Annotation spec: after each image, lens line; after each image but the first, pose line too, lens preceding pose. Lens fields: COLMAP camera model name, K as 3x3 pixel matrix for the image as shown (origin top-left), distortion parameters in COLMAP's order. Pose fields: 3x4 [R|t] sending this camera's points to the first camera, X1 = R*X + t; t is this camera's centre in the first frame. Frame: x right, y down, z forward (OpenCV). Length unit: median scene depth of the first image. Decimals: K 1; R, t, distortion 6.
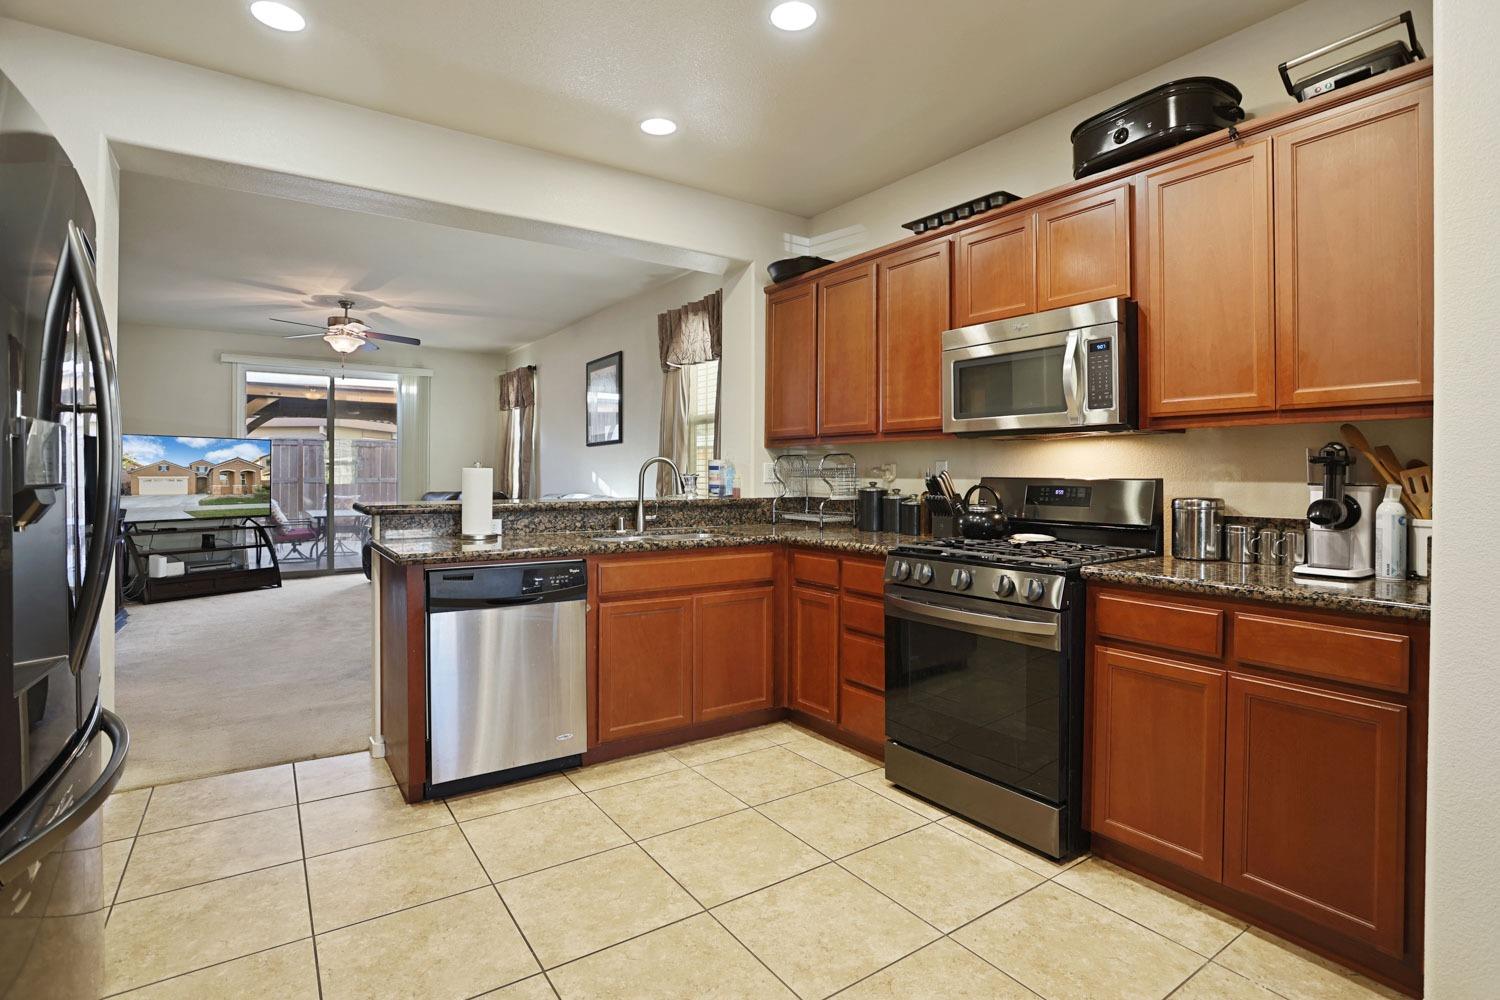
lens RADIAL K [[732.7, 0, 775.5], [0, 732.7, 472.4], [0, 0, 1]] dist [-0.070705, 0.039785]
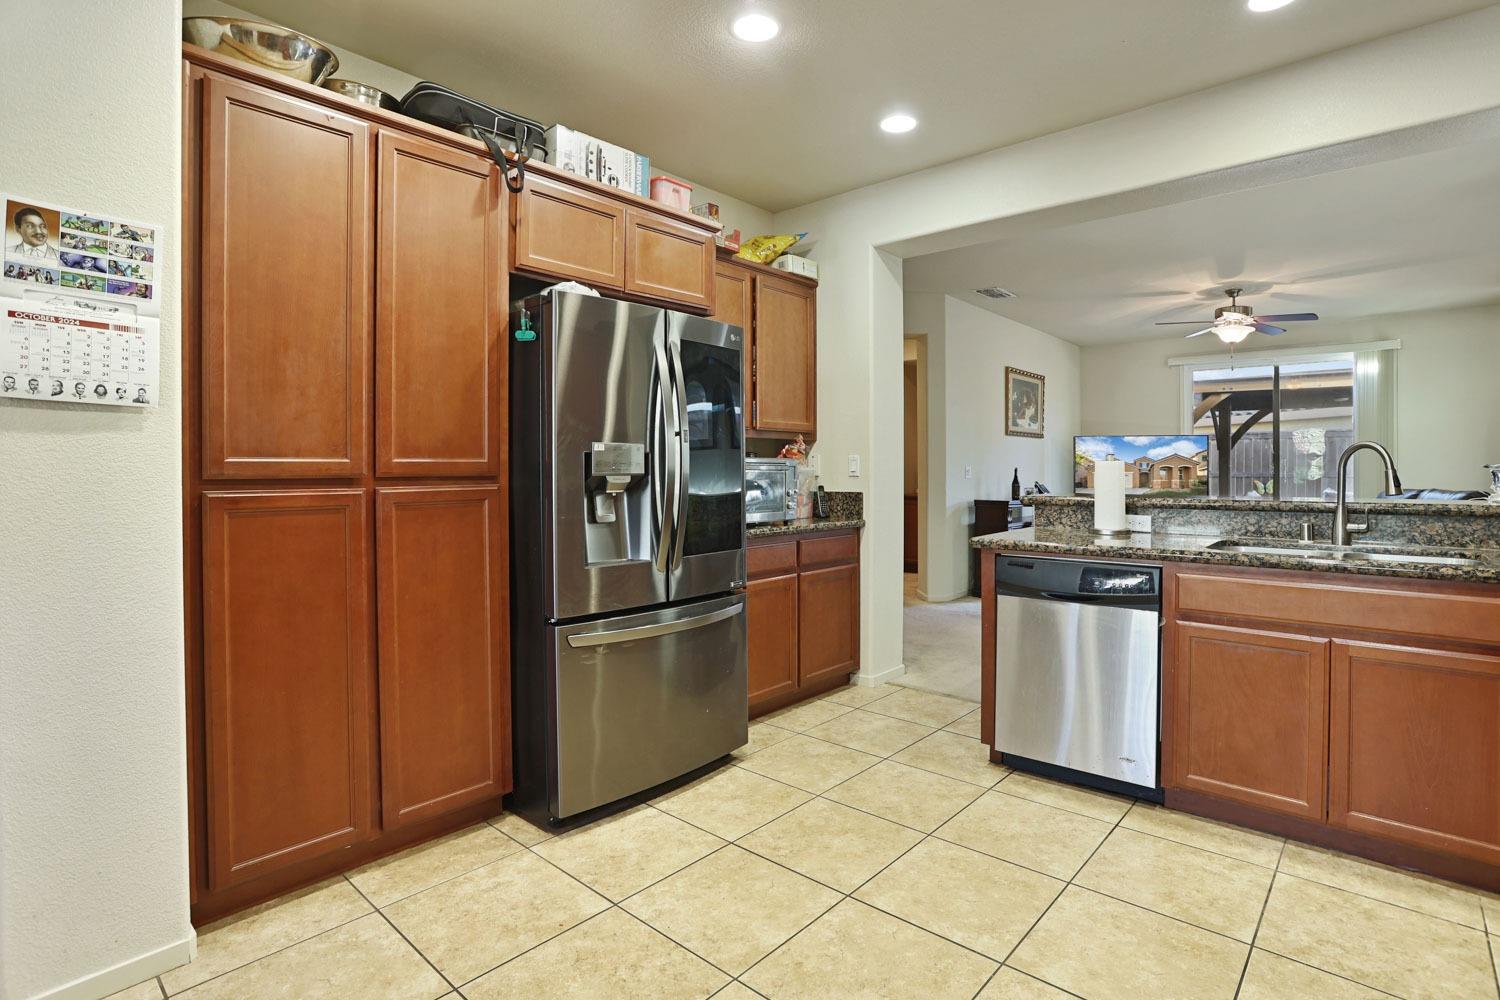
lens RADIAL K [[761.3, 0, 791.1], [0, 761.3, 470.0], [0, 0, 1]] dist [-0.055187, 0.030583]
pose [[0.256691, -0.002148, -0.966491, 0.373837], [0.006408, 0.999979, -0.000521, 0.003119], [0.966472, -0.006060, 0.256699, 0.269748]]
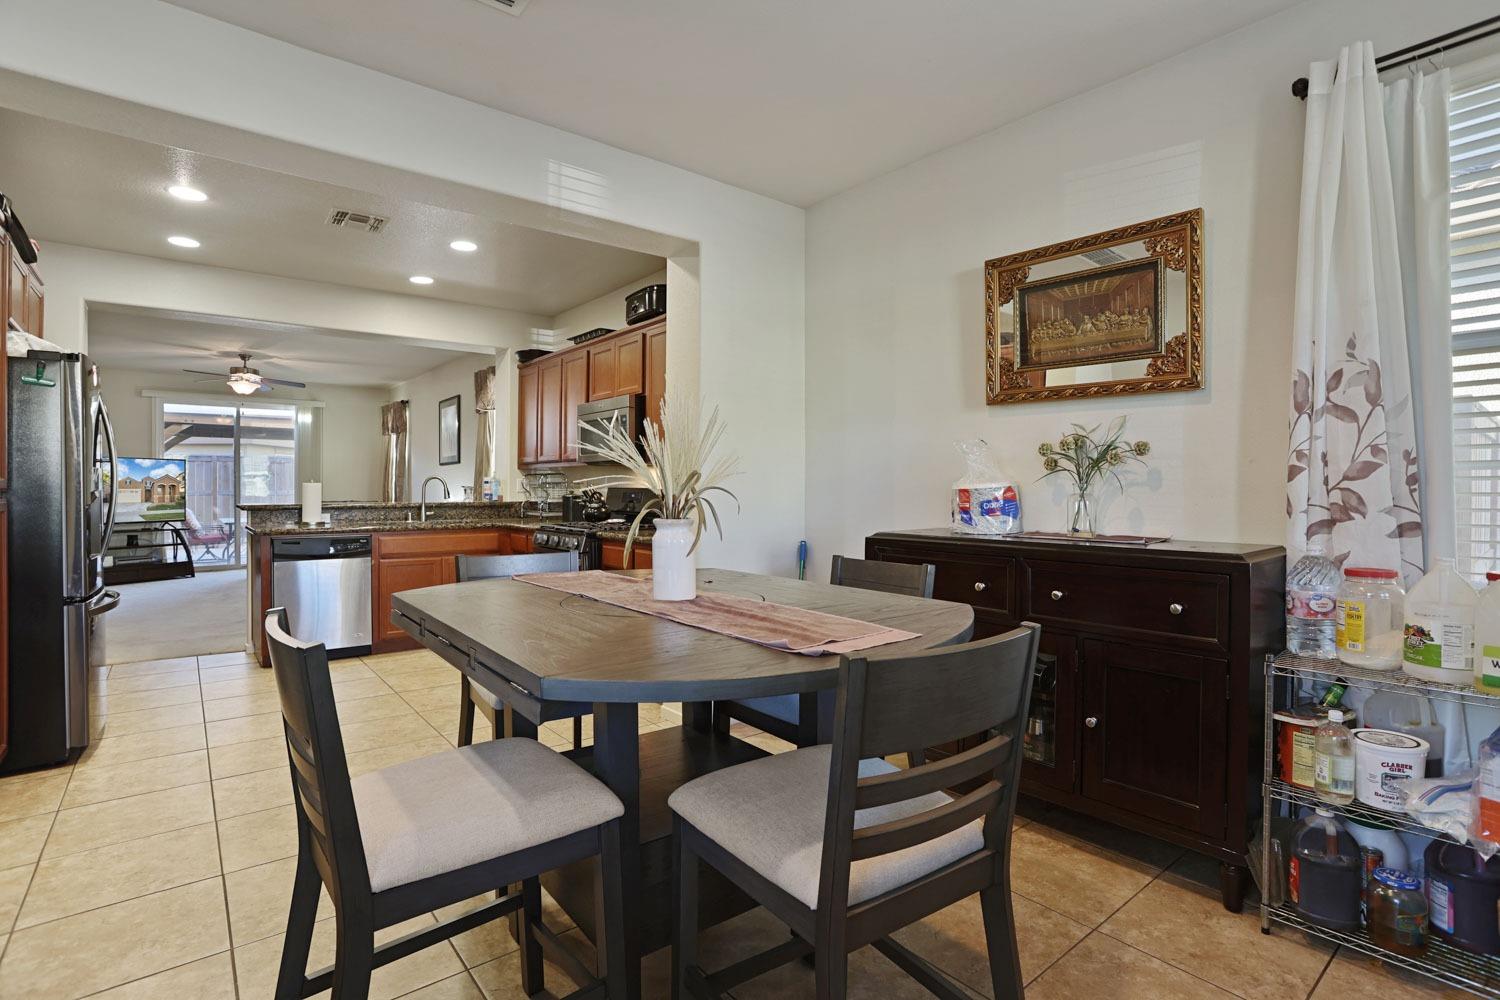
lens RADIAL K [[734.9, 0, 765.1], [0, 734.9, 487.4], [0, 0, 1]] dist [-0.065777, 0.040064]
pose [[0.998046, -0.002076, 0.062443, 0.440906], [0.001856, 0.999992, 0.003568, 0.000696], [-0.062450, -0.003445, 0.998042, -0.608643]]
